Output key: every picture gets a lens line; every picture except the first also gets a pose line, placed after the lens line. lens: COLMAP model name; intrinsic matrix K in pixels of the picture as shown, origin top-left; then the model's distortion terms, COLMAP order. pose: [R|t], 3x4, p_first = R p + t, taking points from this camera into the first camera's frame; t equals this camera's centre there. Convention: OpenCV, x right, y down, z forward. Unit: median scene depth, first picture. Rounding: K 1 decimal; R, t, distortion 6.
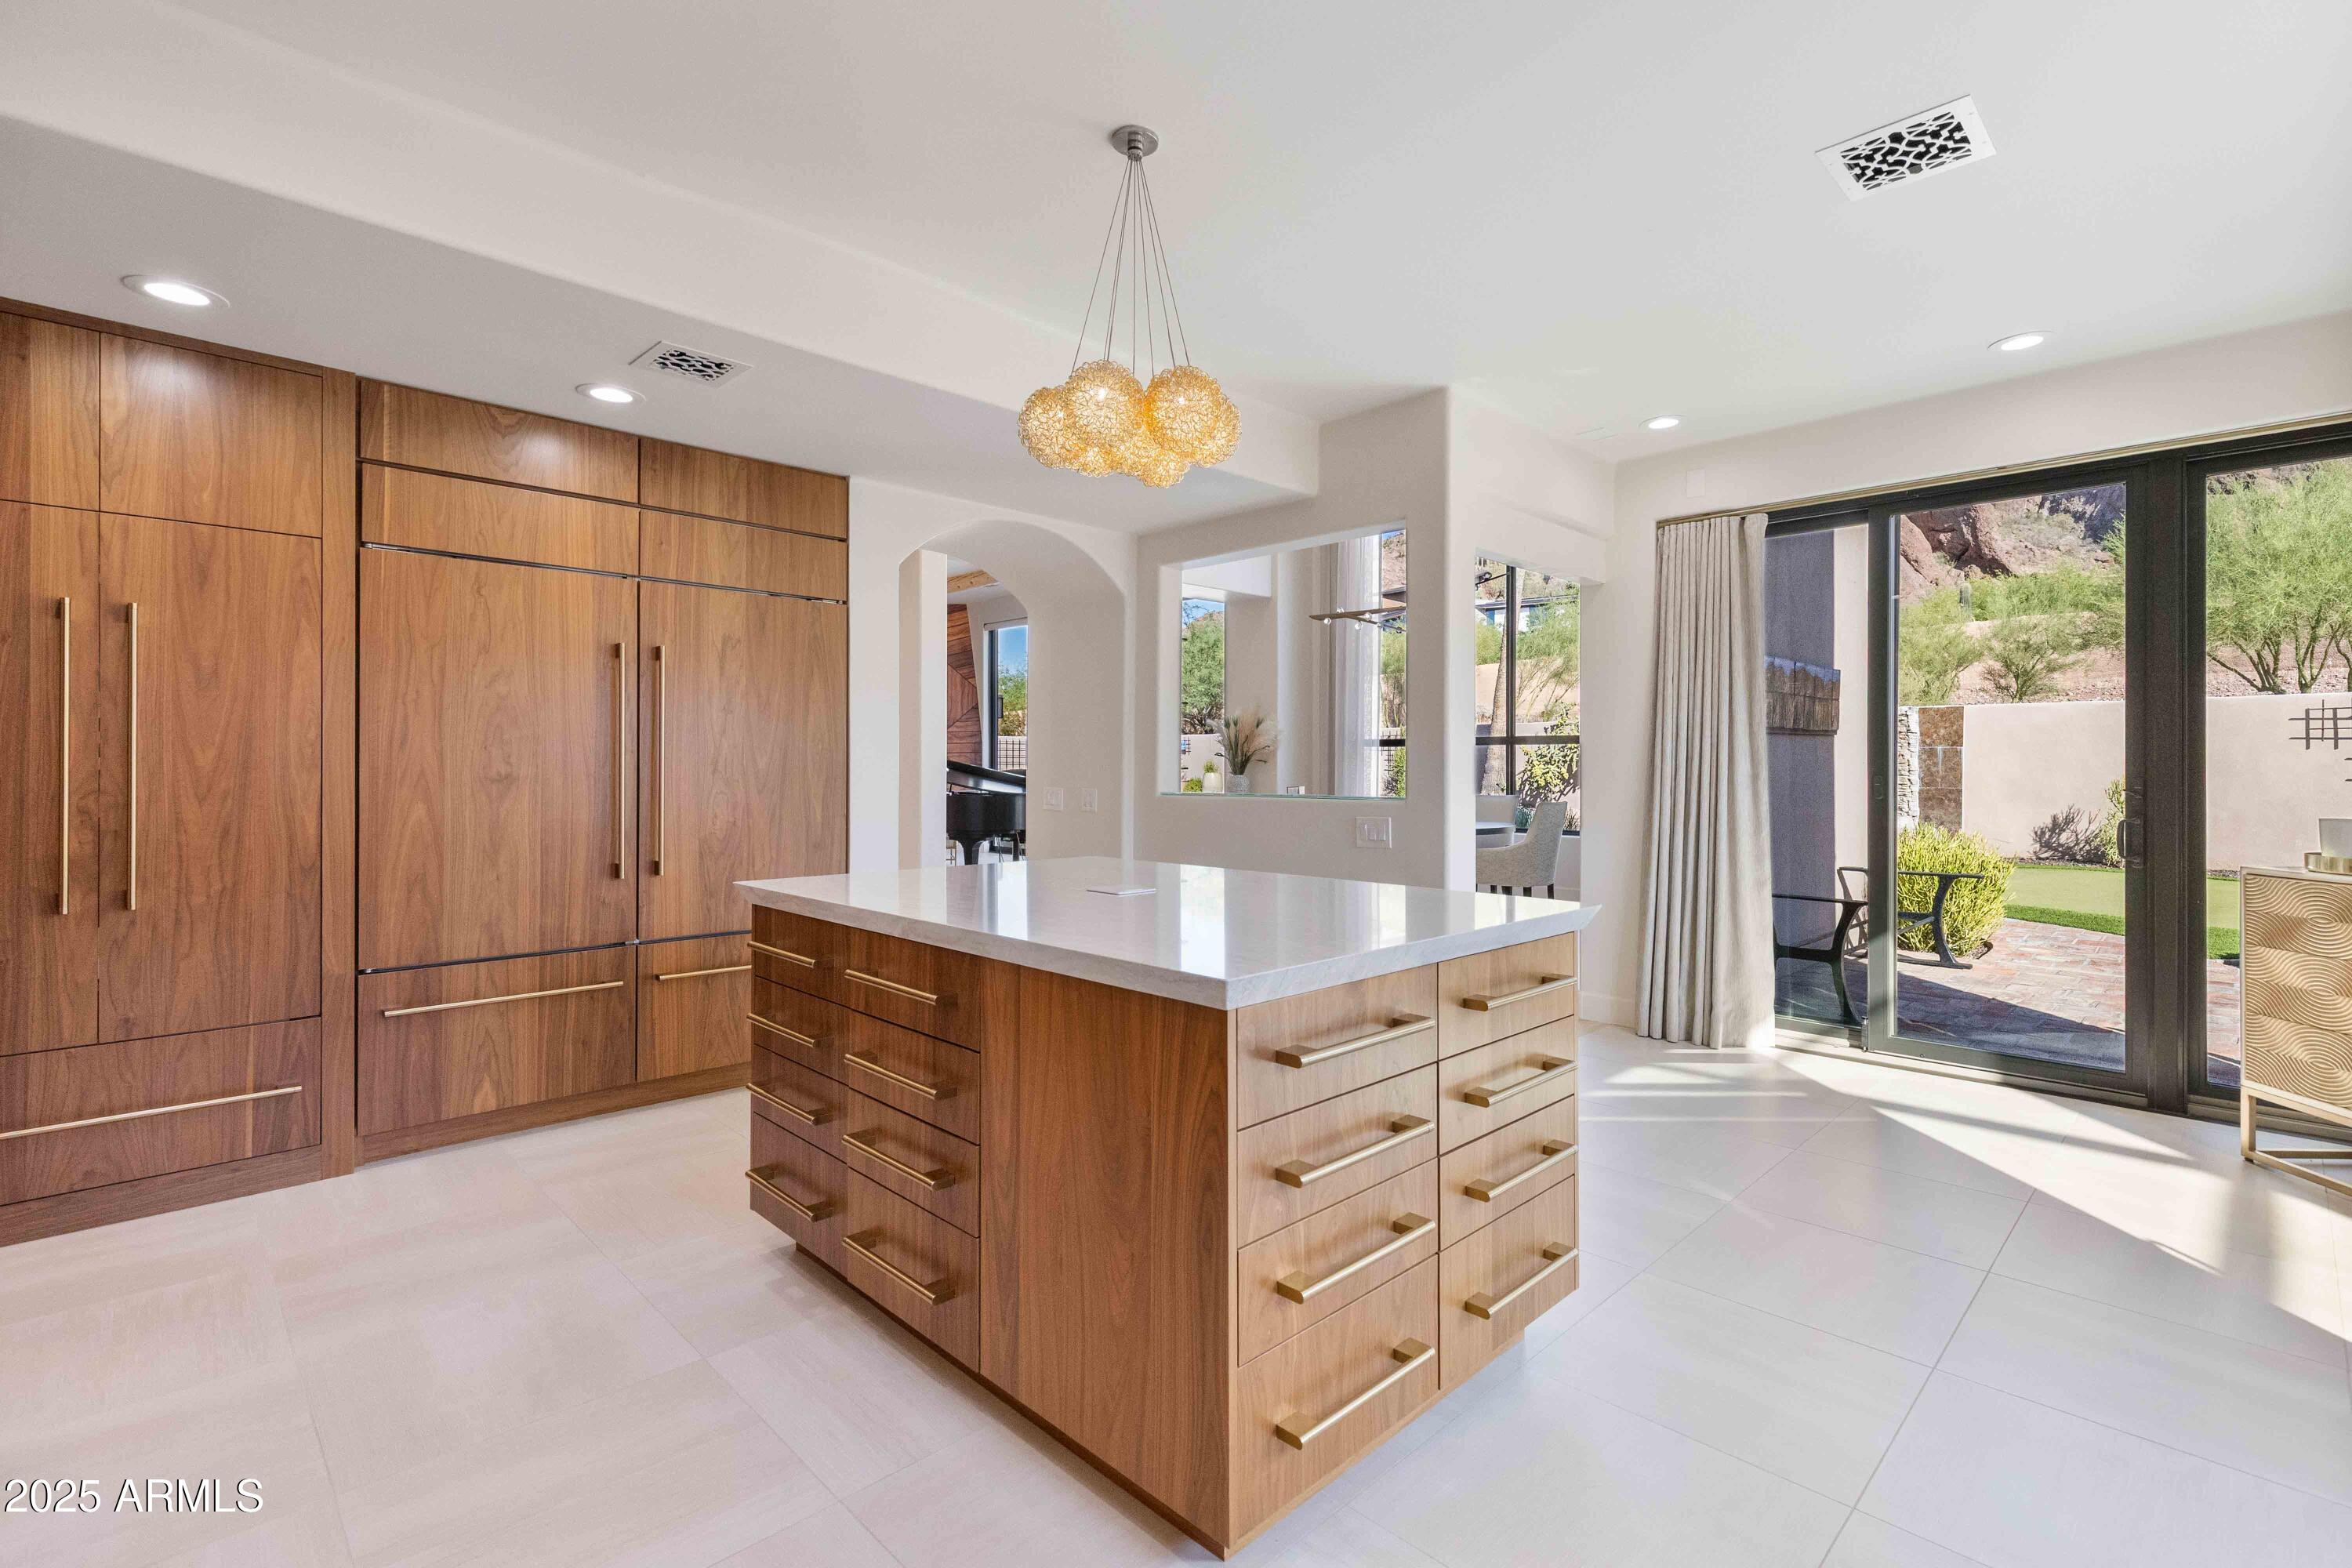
lens RADIAL K [[1062.7, 0, 1198.0], [0, 1062.7, 777.7], [0, 0, 1]] dist [0.000921, -0.000329]
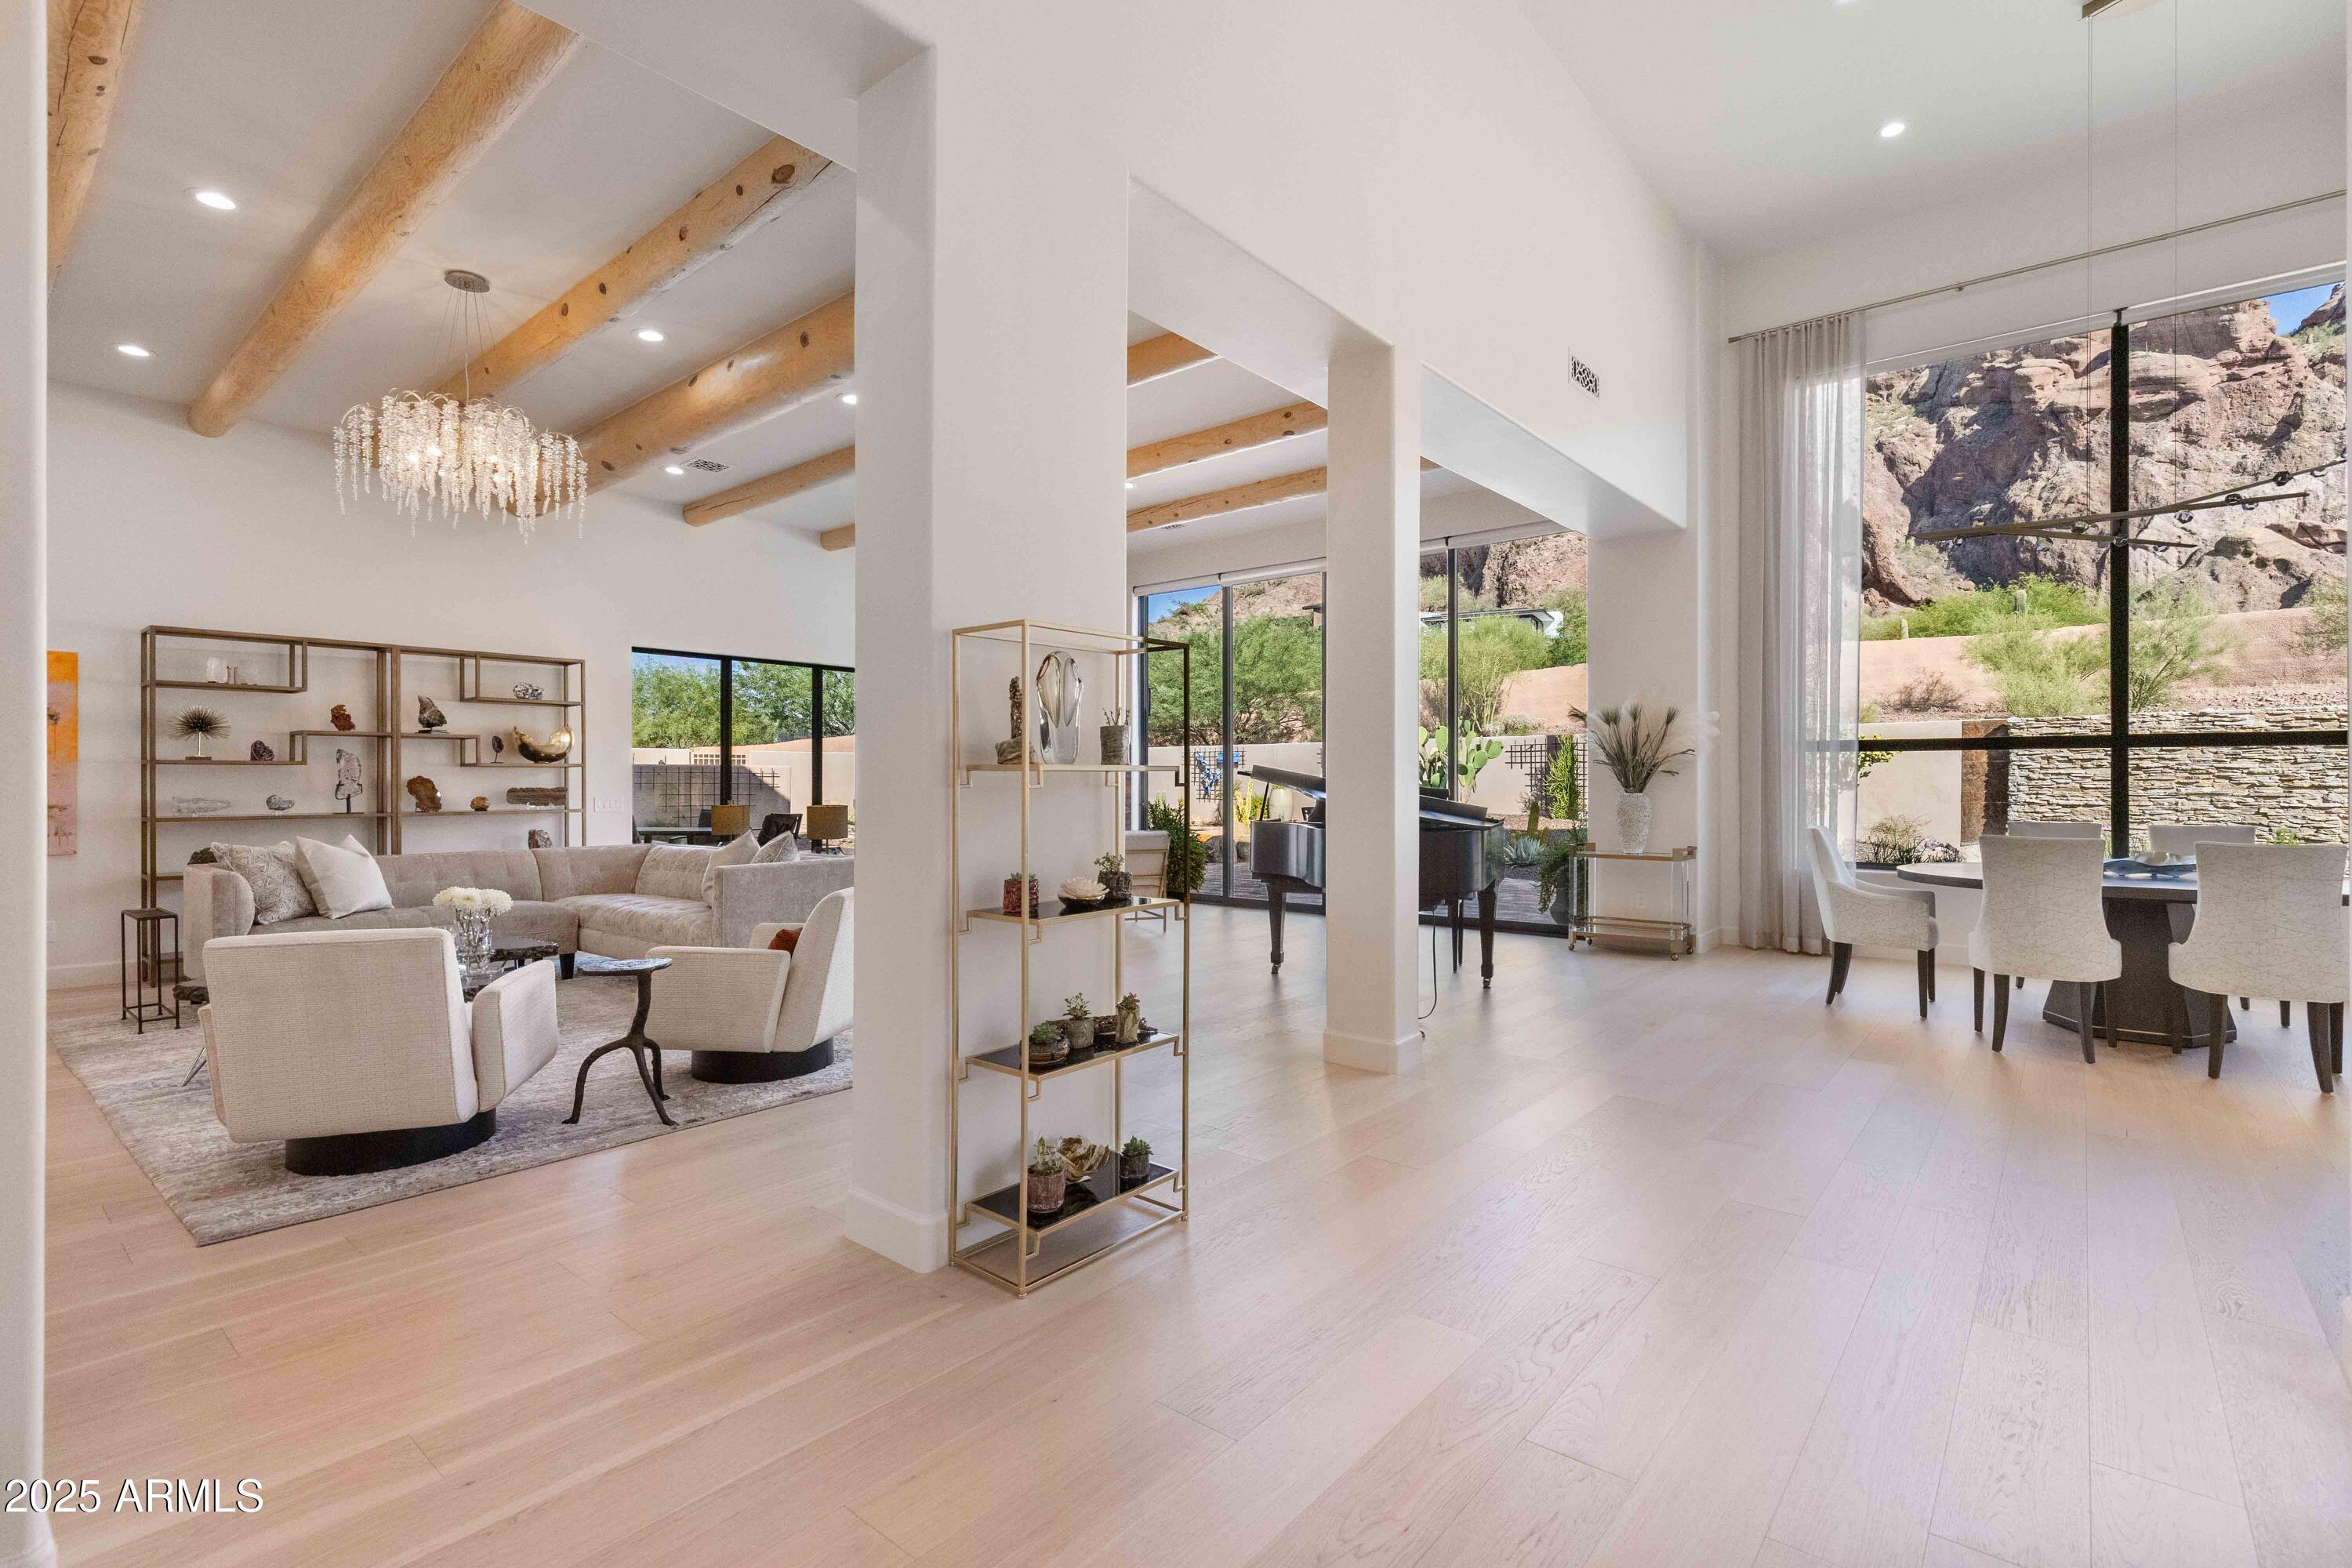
lens RADIAL K [[1062.7, 0, 1198.0], [0, 1062.7, 777.7], [0, 0, 1]] dist [0.000921, -0.000329]
pose [[0.996313, 0.000568, 0.085795, -0.854909], [0.000668, 0.999896, -0.014372, -0.009701], [-0.085795, 0.014376, 0.996209, 1.032420]]
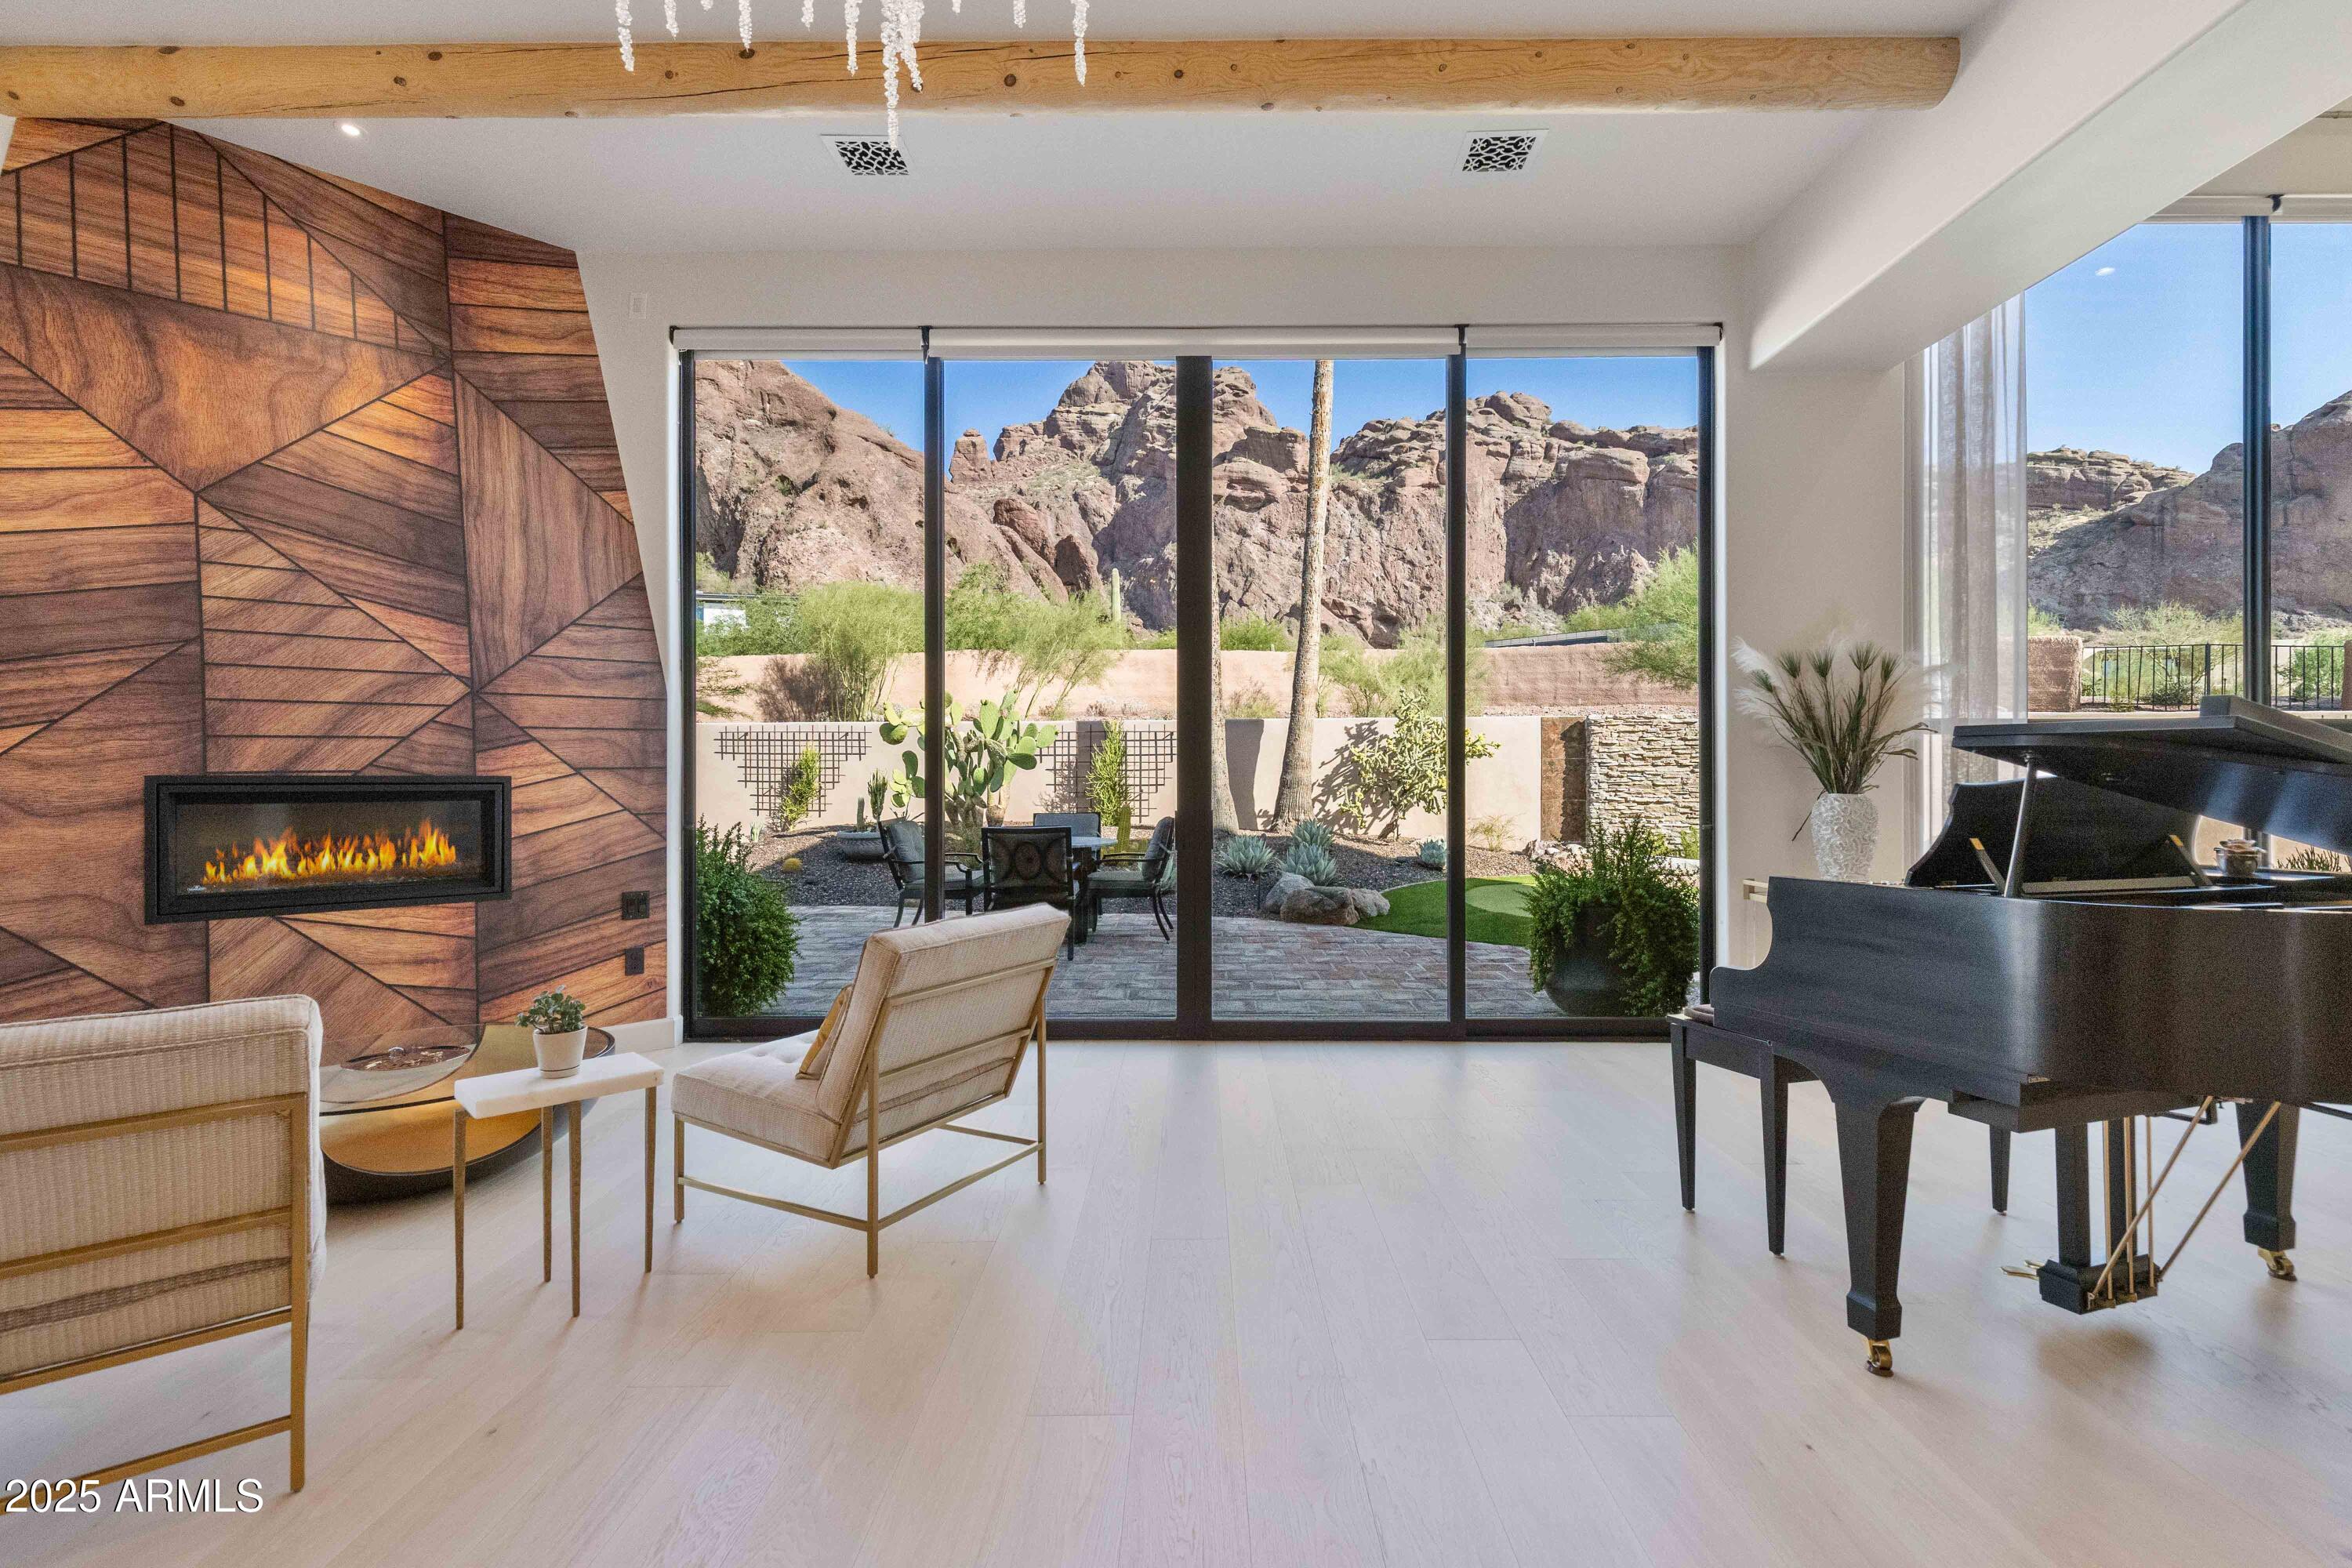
lens RADIAL K [[1062.0, 0, 1195.9], [0, 1062.0, 784.0], [0, 0, 1]] dist [0.001182, 0.000891]
pose [[0.714499, -0.001600, 0.699634, -1.210234], [0.007830, 0.999953, -0.005710, -0.018728], [-0.699592, 0.009558, 0.714478, 2.580954]]
